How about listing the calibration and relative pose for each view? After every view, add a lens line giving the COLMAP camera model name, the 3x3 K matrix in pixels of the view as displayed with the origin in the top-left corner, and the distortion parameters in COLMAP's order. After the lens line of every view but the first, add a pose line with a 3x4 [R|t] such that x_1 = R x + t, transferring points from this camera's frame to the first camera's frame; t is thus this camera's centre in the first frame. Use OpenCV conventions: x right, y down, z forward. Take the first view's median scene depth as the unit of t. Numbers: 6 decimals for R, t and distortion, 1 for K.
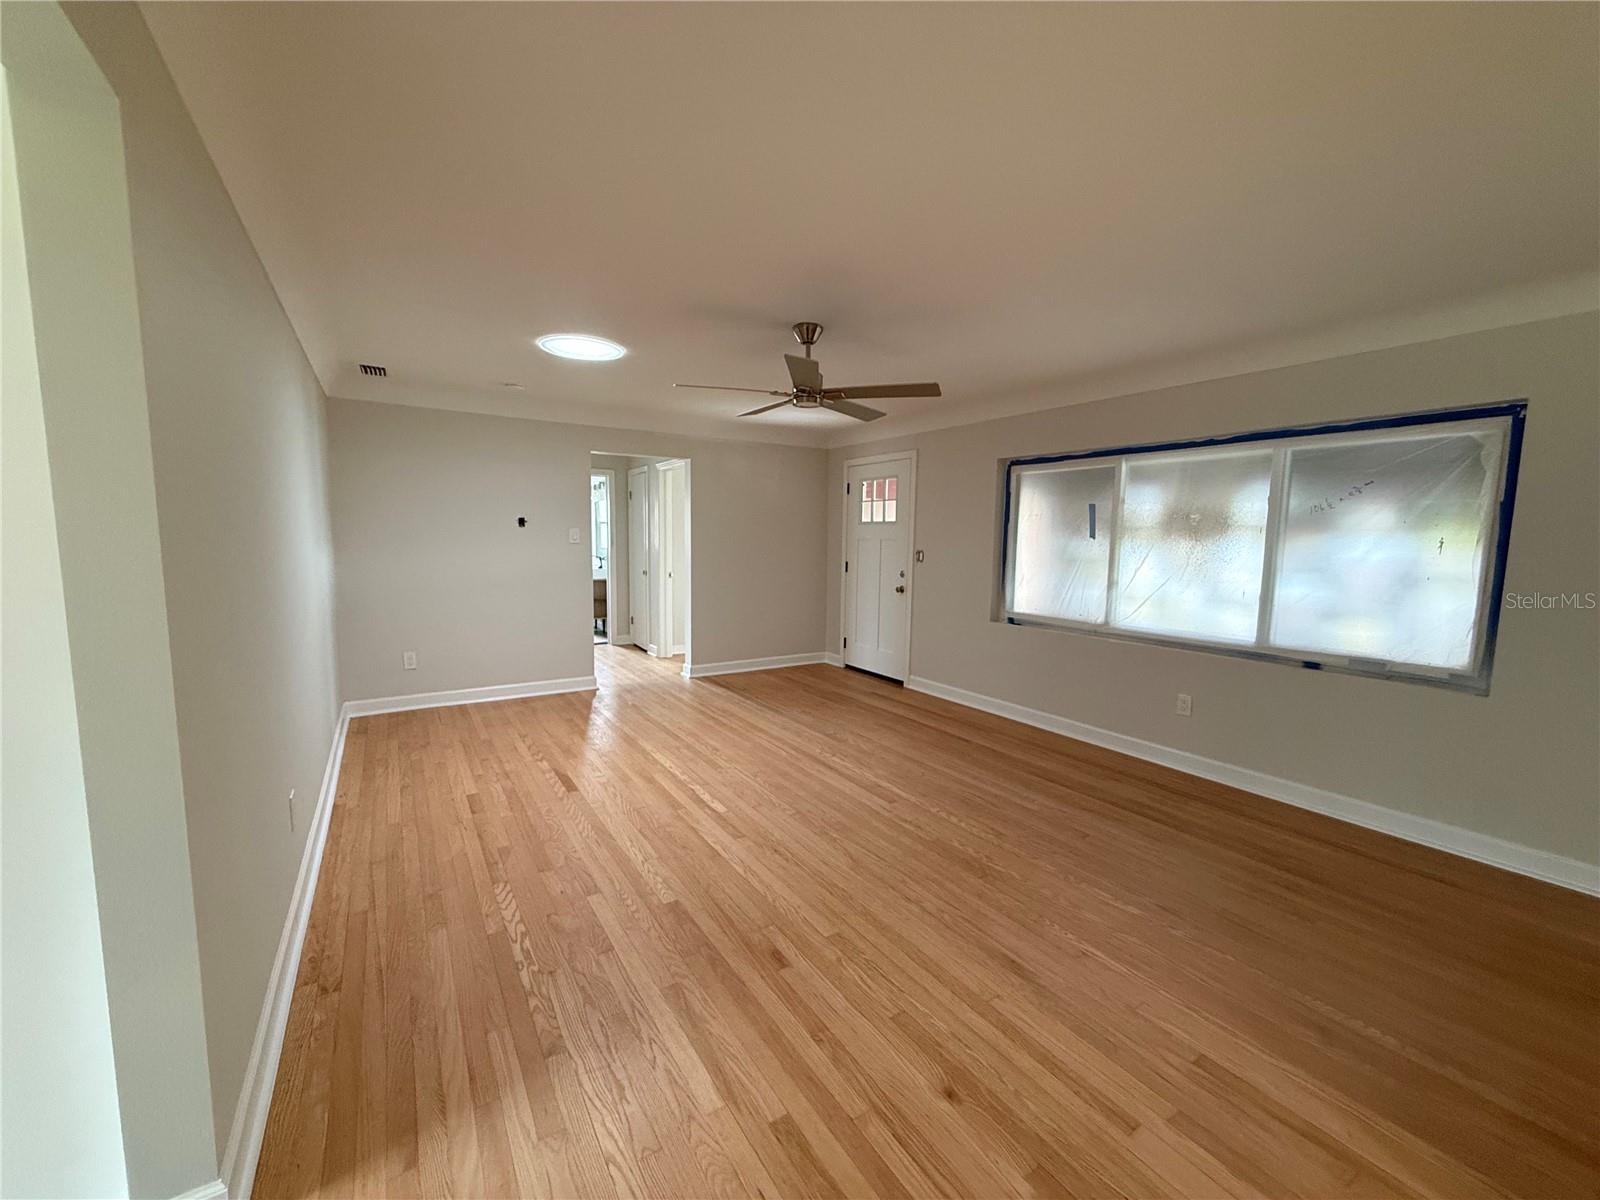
lens RADIAL K [[635.8, 0, 800.2], [0, 635.8, 604.0], [0, 0, 1]] dist [0.000539, -0.000841]
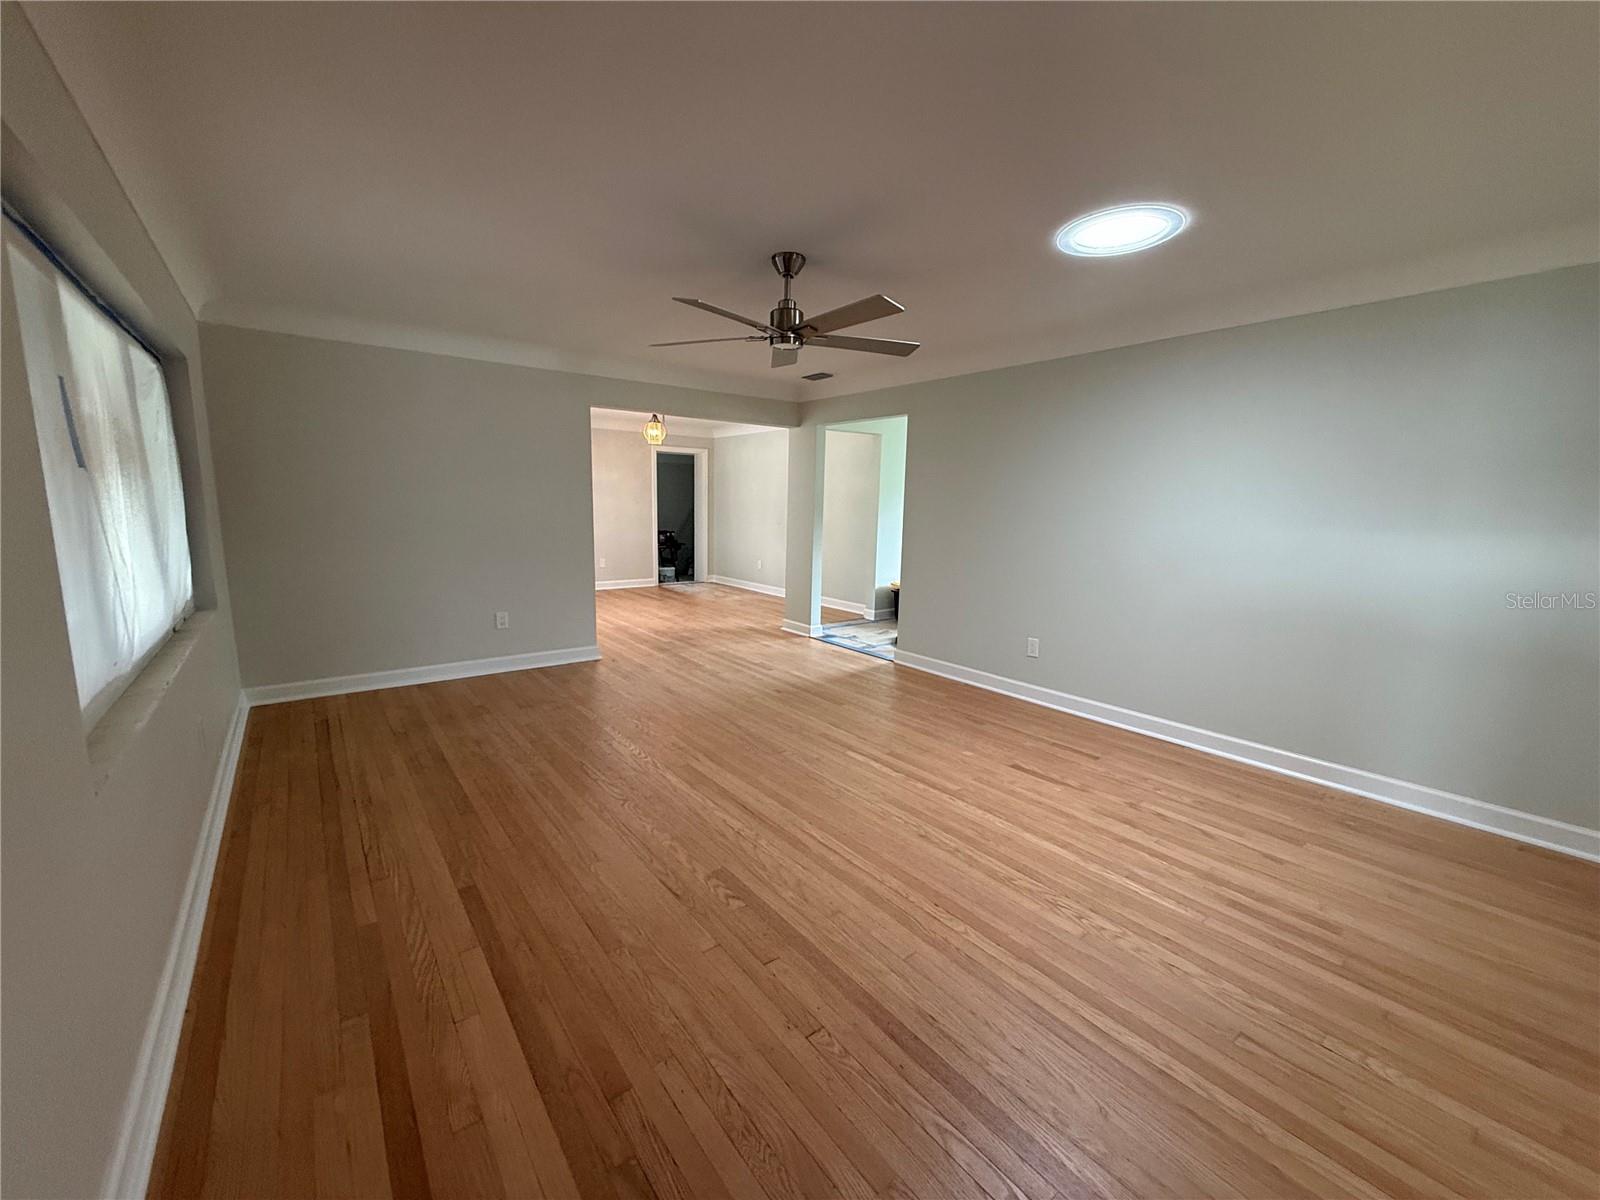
lens RADIAL K [[635.8, 0, 799.9], [0, 635.8, 605.6], [0, 0, 1]] dist [0.000539, -0.000841]
pose [[-0.995058, -0.017570, -0.097731, 0.061115], [-0.042549, 0.964728, 0.259787, -0.165536], [0.089719, 0.262661, -0.960708, 1.664318]]
